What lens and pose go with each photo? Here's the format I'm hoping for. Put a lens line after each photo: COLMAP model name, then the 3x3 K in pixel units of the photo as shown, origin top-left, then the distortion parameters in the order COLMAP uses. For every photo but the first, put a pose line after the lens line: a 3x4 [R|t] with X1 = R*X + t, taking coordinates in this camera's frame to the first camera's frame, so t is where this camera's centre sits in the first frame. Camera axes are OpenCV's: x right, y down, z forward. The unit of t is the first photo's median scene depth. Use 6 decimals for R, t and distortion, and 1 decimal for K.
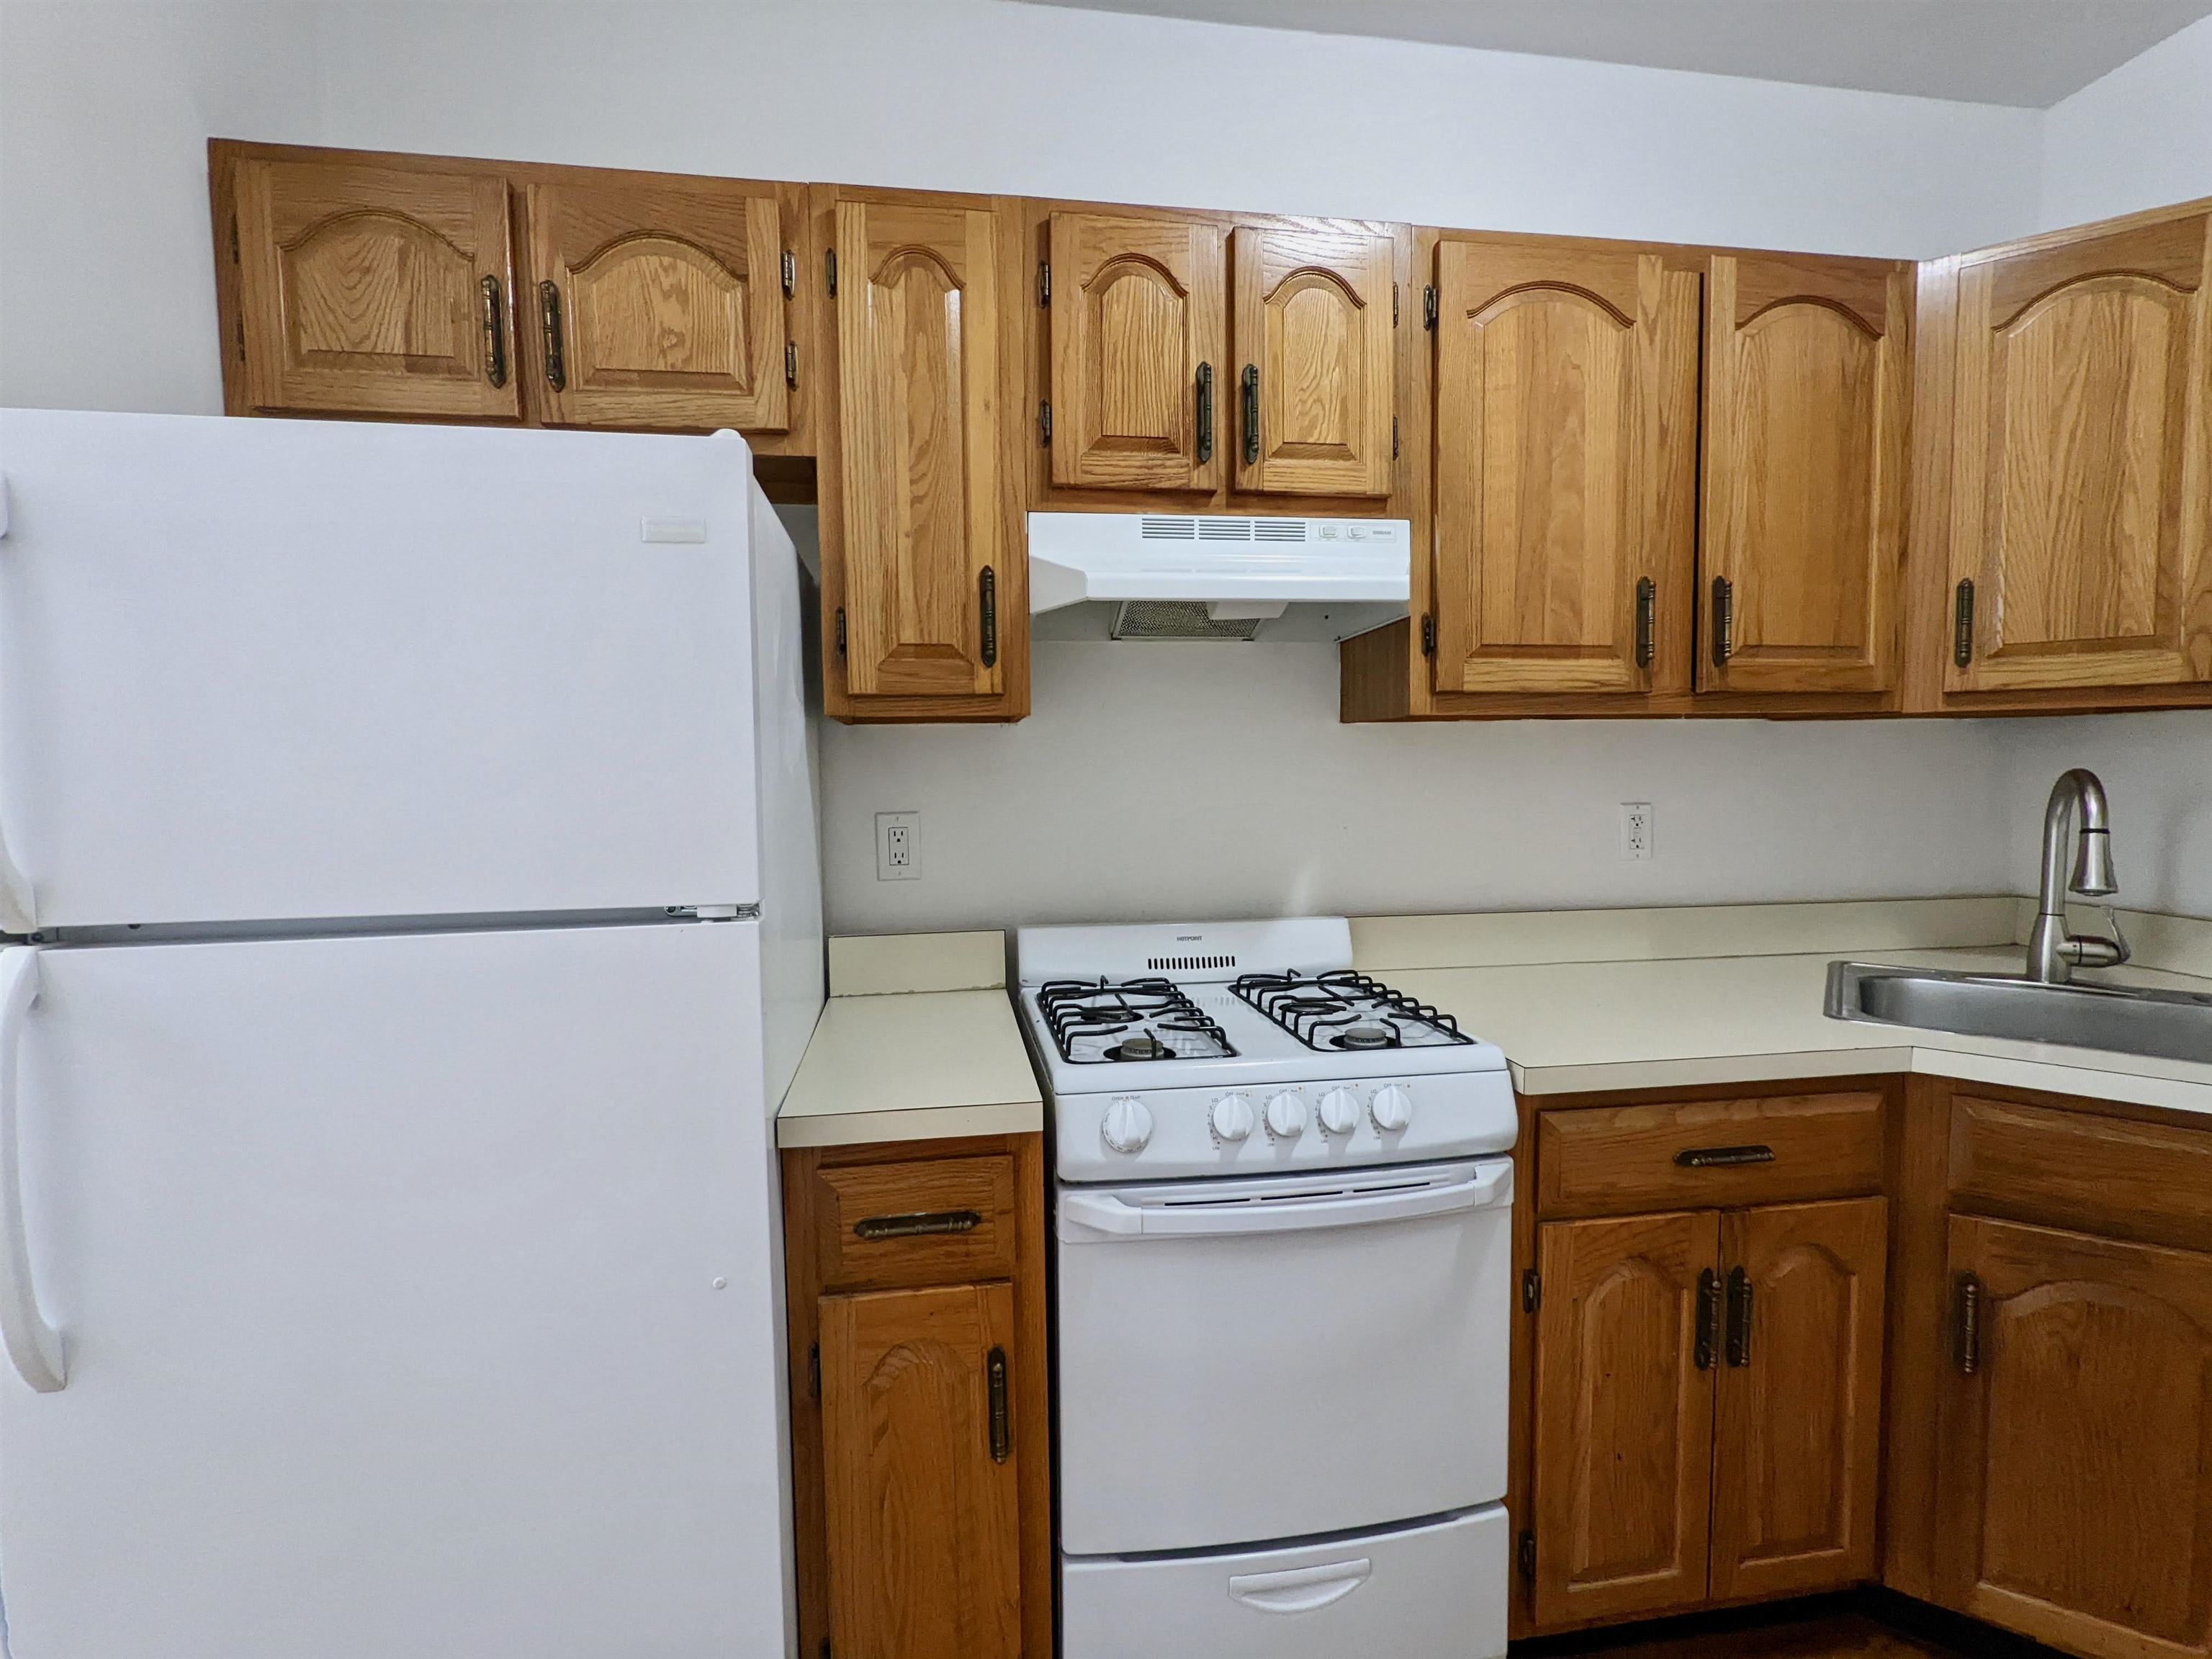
lens RADIAL K [[1032.0, 0, 1105.1], [0, 1032.0, 828.2], [0, 0, 1]] dist [-0.003726, 0.003356]
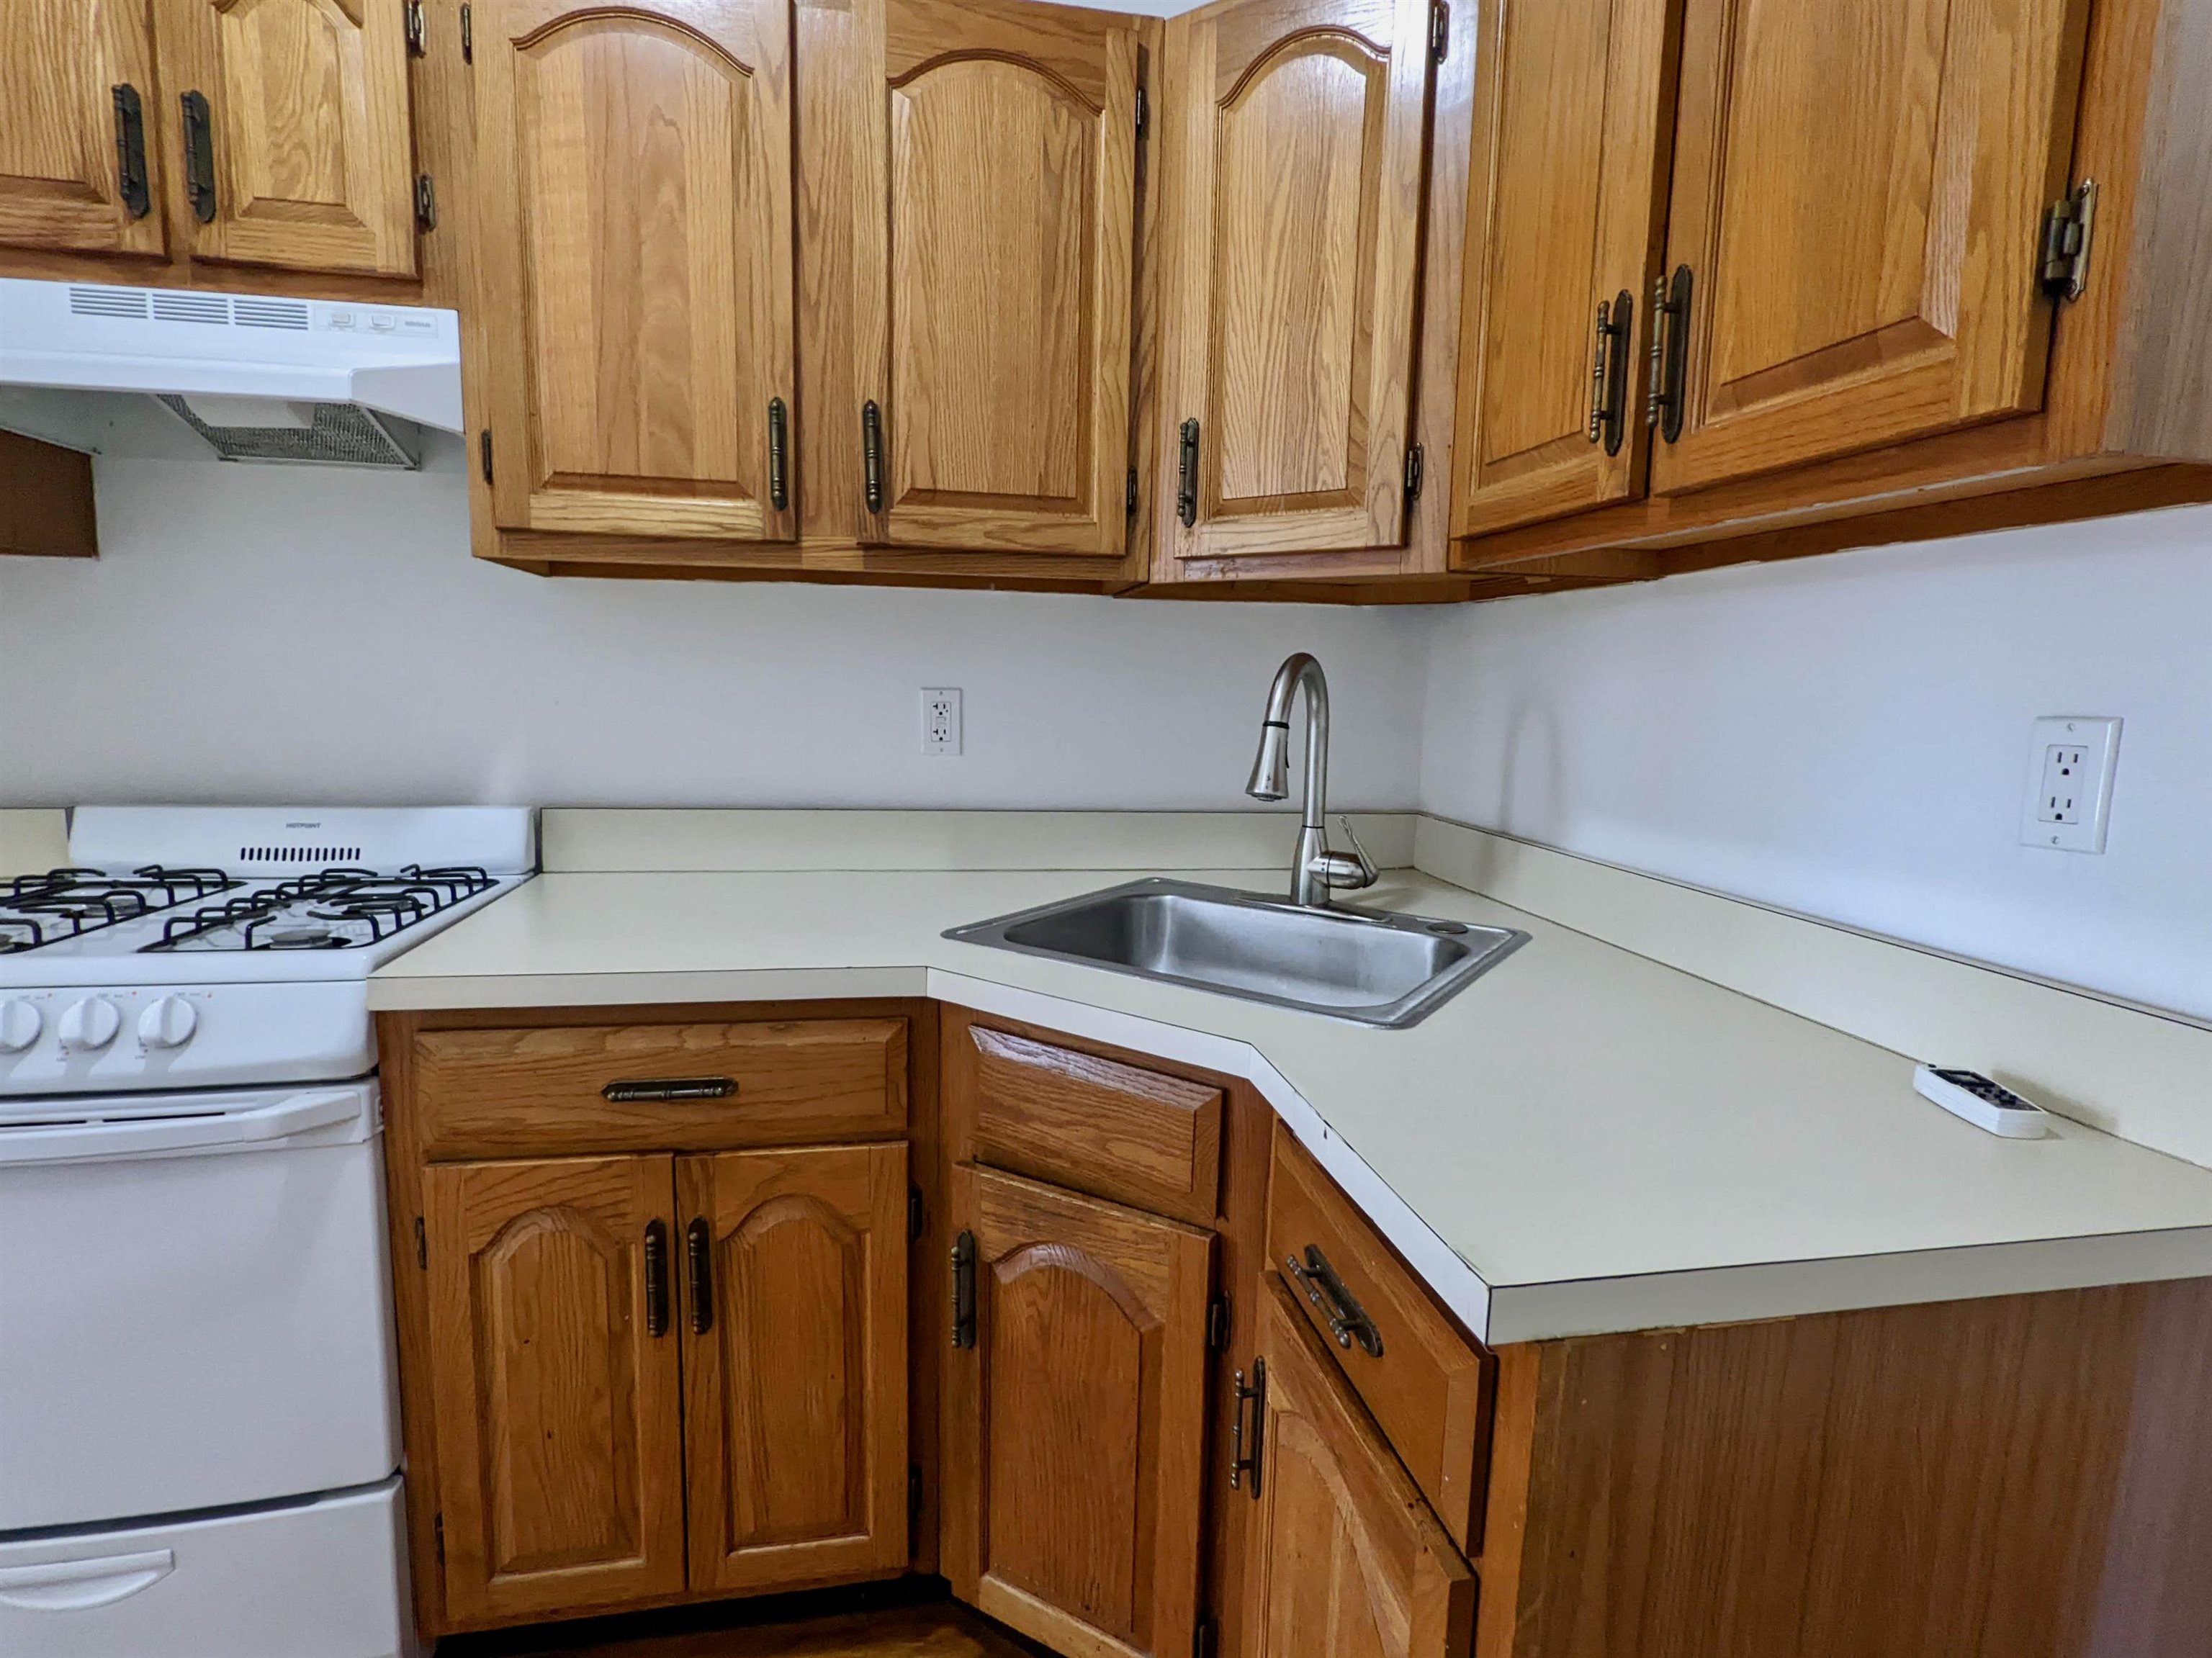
lens RADIAL K [[1094.3, 0, 1104.1], [0, 1094.3, 824.0], [0, 0, 1]] dist [-0.002364, 0.000851]
pose [[0.999084, 0.030112, 0.030417, 0.812020], [-0.032151, 0.997103, 0.068935, 0.027385], [-0.028253, -0.069850, 0.997157, 0.108947]]
